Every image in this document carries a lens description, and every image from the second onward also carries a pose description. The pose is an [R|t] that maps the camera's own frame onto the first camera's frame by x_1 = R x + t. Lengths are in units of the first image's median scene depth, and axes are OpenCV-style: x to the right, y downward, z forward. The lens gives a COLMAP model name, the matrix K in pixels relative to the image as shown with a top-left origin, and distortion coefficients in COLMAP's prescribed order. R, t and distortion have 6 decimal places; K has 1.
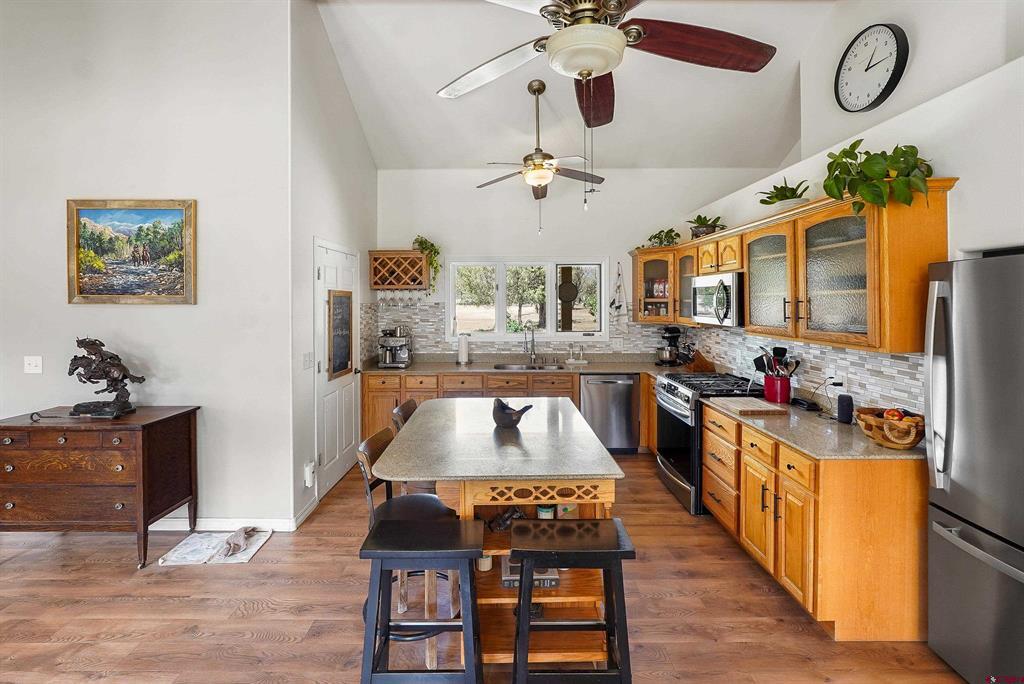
lens RADIAL K [[448.7, 0, 501.9], [0, 448.7, 300.1], [0, 0, 1]] dist [-0.012408, 0.000908]
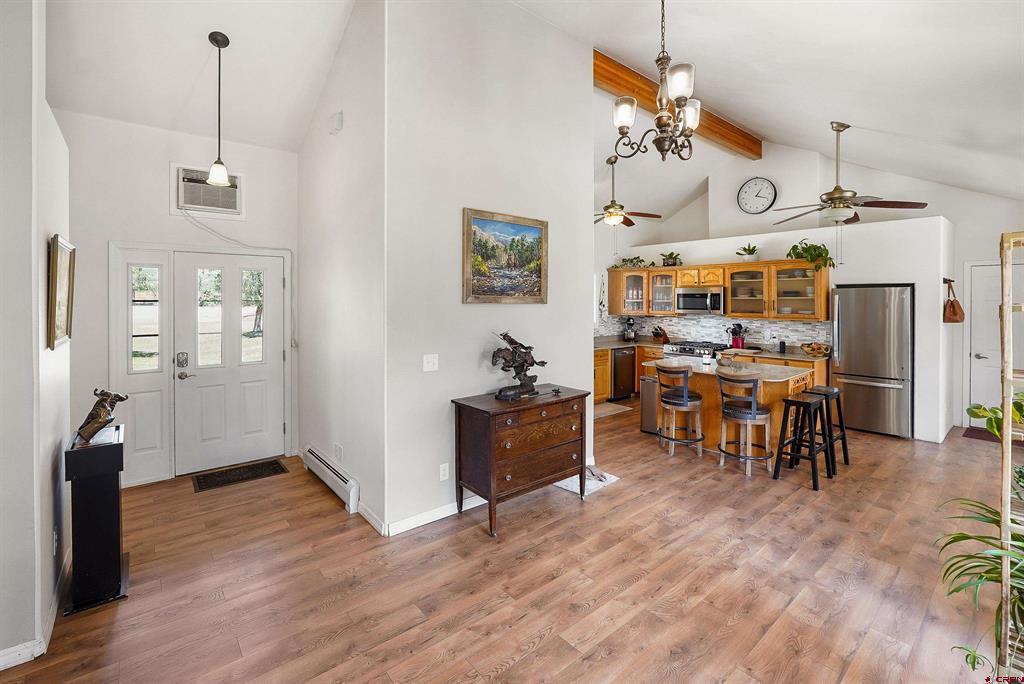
lens RADIAL K [[448.7, 0, 501.9], [0, 448.7, 300.1], [0, 0, 1]] dist [-0.012408, 0.000908]
pose [[0.774147, 0.002995, 0.632998, -1.532454], [-0.003641, 0.999993, -0.000278, 0.000370], [-0.632995, -0.002089, 0.774153, 0.085398]]
